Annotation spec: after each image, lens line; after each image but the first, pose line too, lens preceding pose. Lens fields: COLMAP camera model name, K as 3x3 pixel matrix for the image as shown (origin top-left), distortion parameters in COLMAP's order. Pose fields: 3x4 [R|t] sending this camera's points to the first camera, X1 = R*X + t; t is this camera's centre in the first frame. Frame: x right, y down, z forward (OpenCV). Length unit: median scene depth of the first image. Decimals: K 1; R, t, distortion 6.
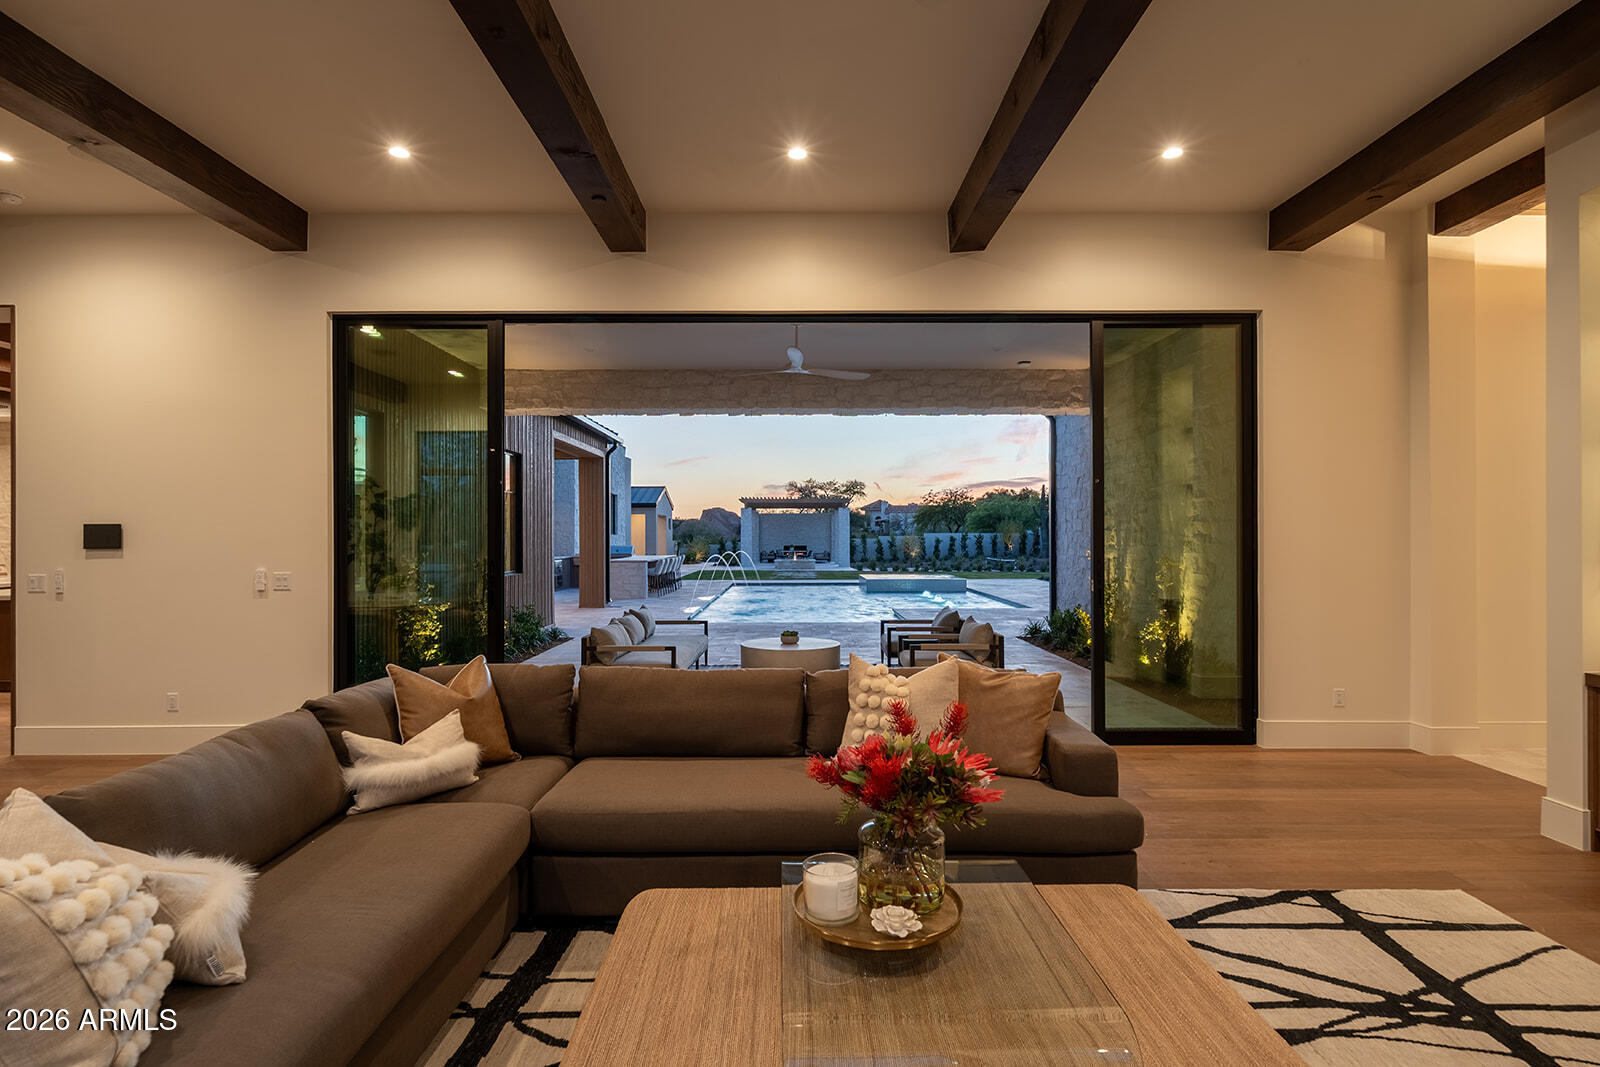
lens RADIAL K [[829.4, 0, 800.3], [0, 829.4, 534.1], [0, 0, 1]] dist [0.000078, 0.000001]
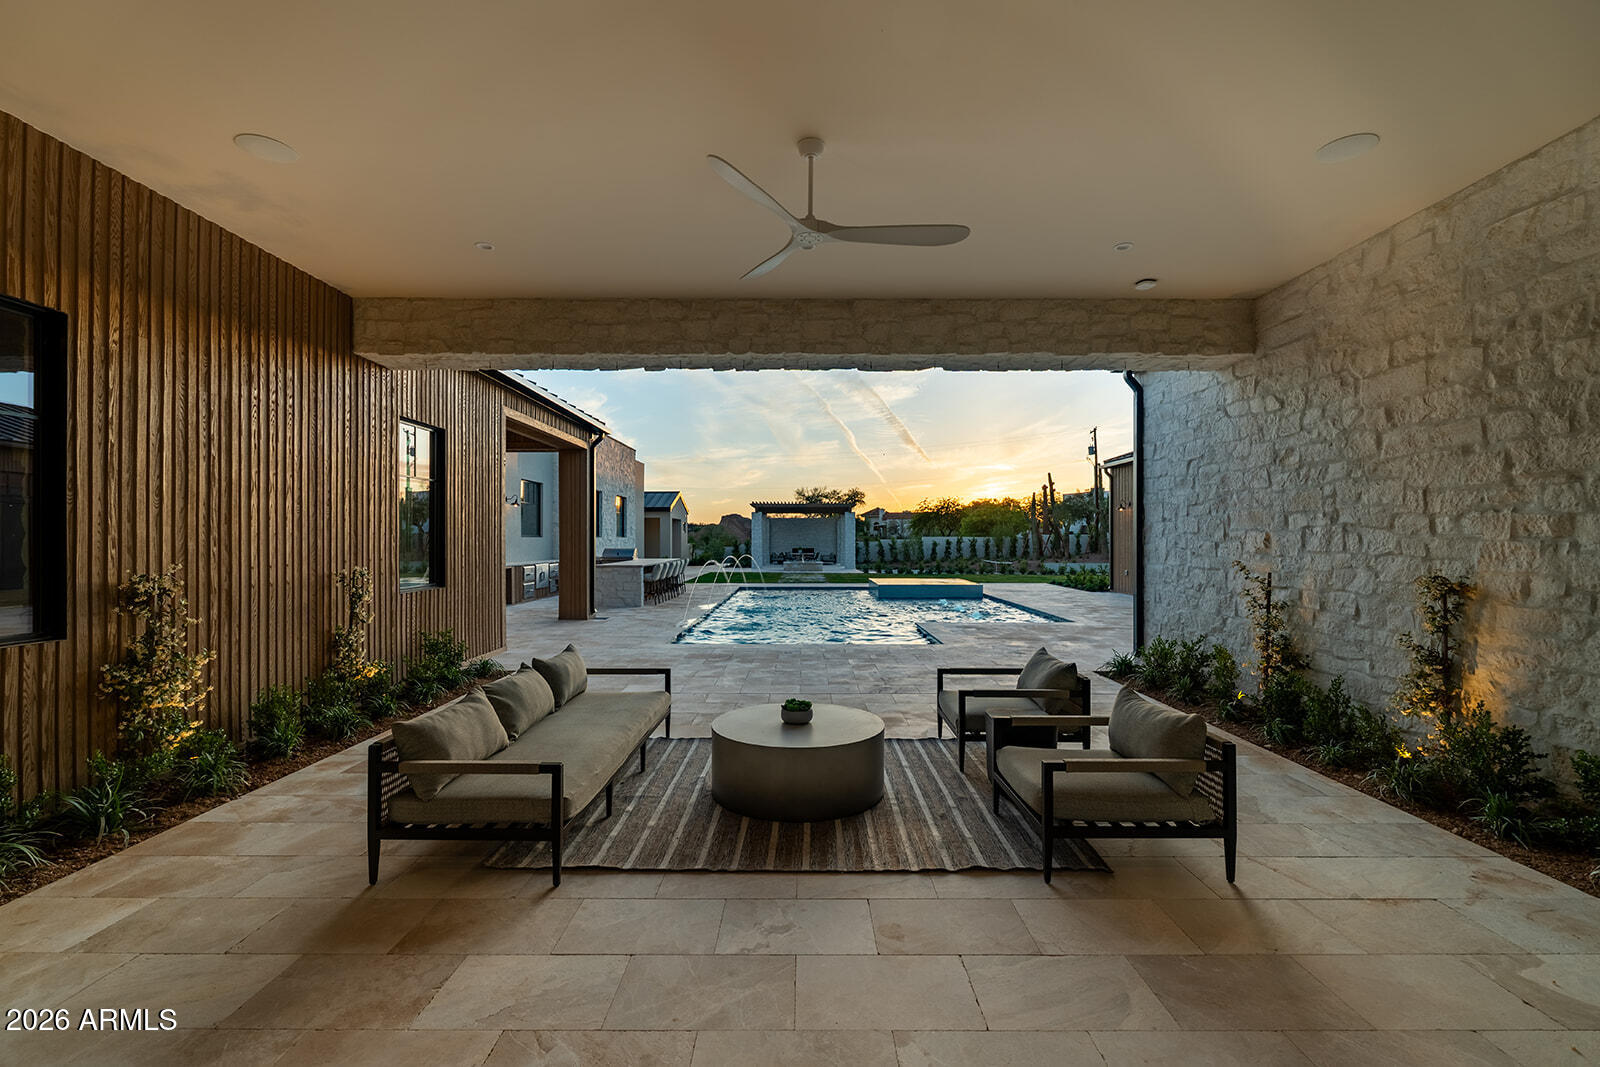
lens RADIAL K [[705.0, 0, 801.6], [0, 705.0, 534.9], [0, 0, 1]] dist [-0.001413, -0.000208]
pose [[0.999964, 0.002662, -0.007997, -0.001300], [-0.002694, 0.999989, -0.003951, 0.000485], [0.007986, 0.003972, 0.999960, 0.117831]]
